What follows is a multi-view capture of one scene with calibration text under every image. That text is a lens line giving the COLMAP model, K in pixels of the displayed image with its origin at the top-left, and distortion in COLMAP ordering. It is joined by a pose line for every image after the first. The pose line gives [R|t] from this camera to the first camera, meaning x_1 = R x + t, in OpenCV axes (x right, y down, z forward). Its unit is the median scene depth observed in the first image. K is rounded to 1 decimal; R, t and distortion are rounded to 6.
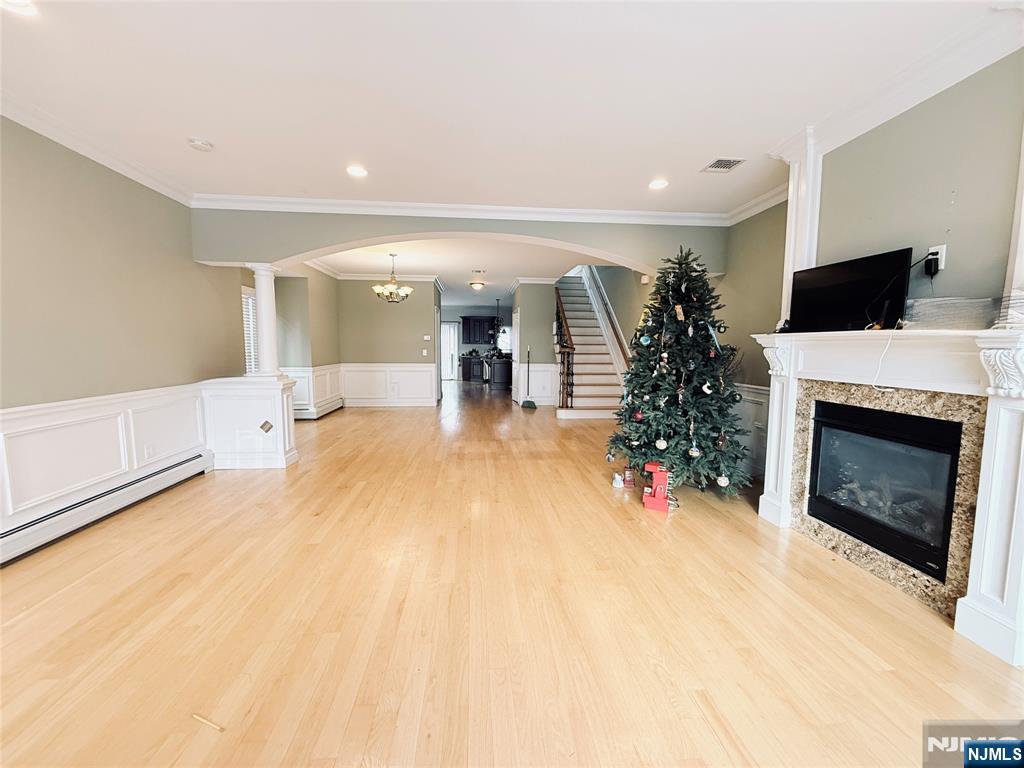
lens RADIAL K [[407.9, 0, 512.0], [0, 407.9, 384.0], [0, 0, 1]] dist [-0.000970, -0.000349]
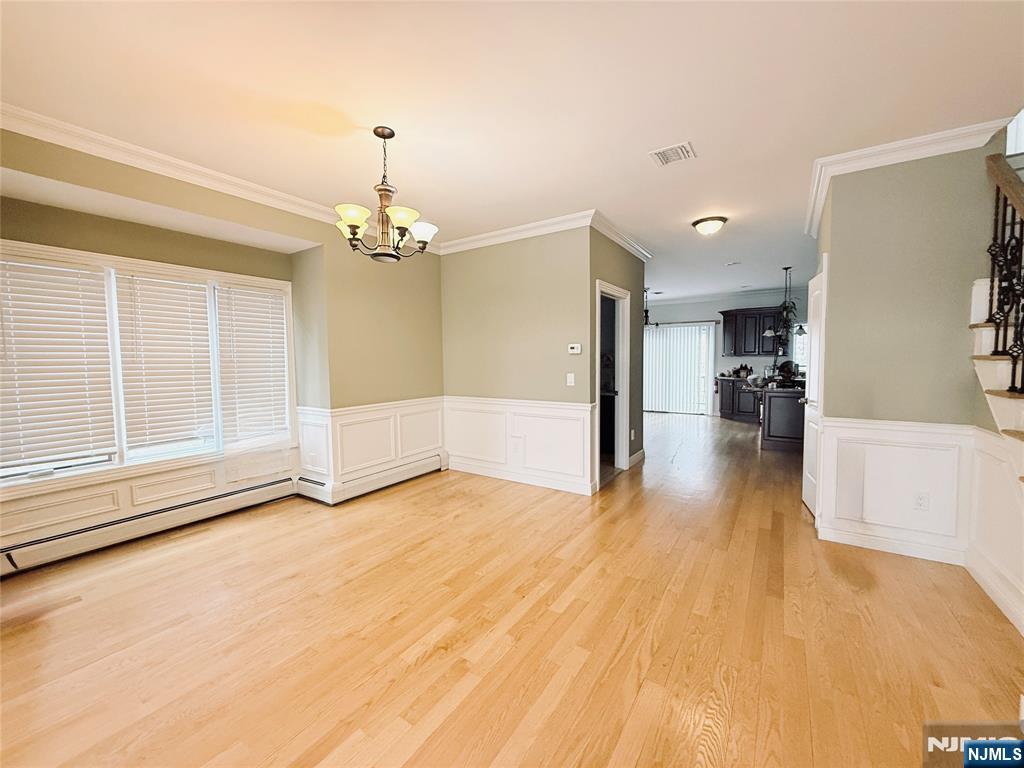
lens RADIAL K [[414.8, 0, 512.0], [0, 414.8, 384.0], [0, 0, 1]] dist [-0.000900, -0.000167]
pose [[0.783013, 0.025239, -0.621493, 0.082630], [-0.044366, 0.998898, -0.015331, -0.167571], [0.620420, 0.039578, 0.783270, 1.587647]]
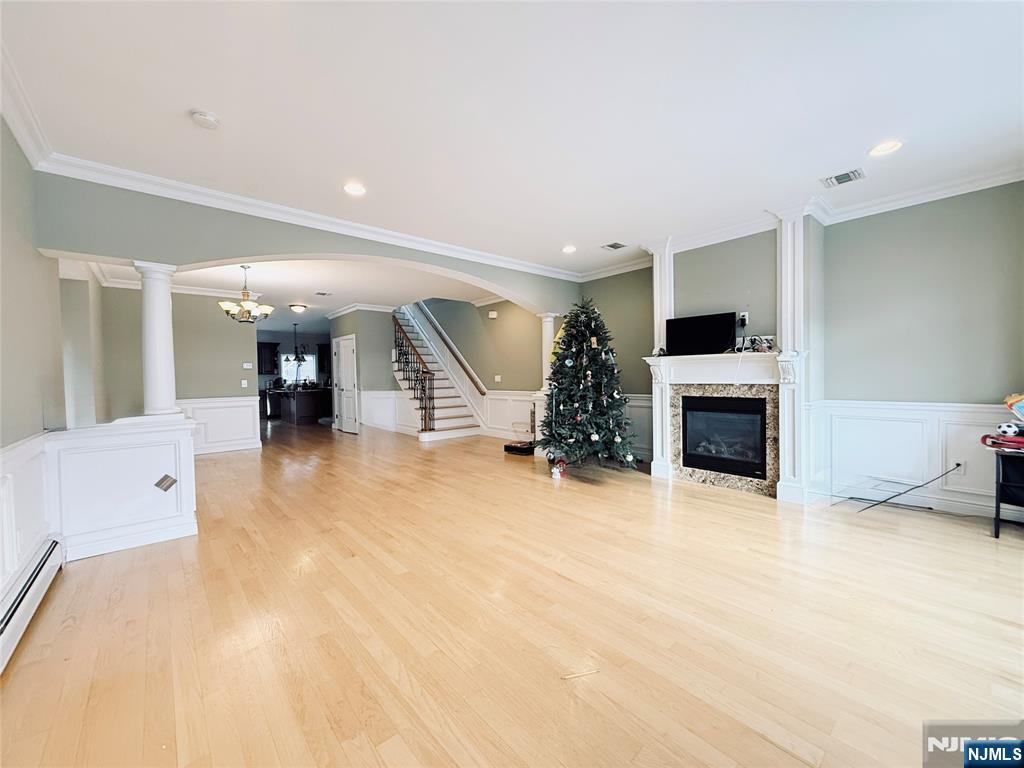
lens RADIAL K [[407.9, 0, 512.0], [0, 407.9, 384.0], [0, 0, 1]] dist [-0.000970, -0.000349]
pose [[0.811311, -0.034351, 0.583605, -0.696211], [0.077081, 0.995842, -0.048541, 0.015395], [-0.579512, 0.084367, 0.810585, 0.038980]]
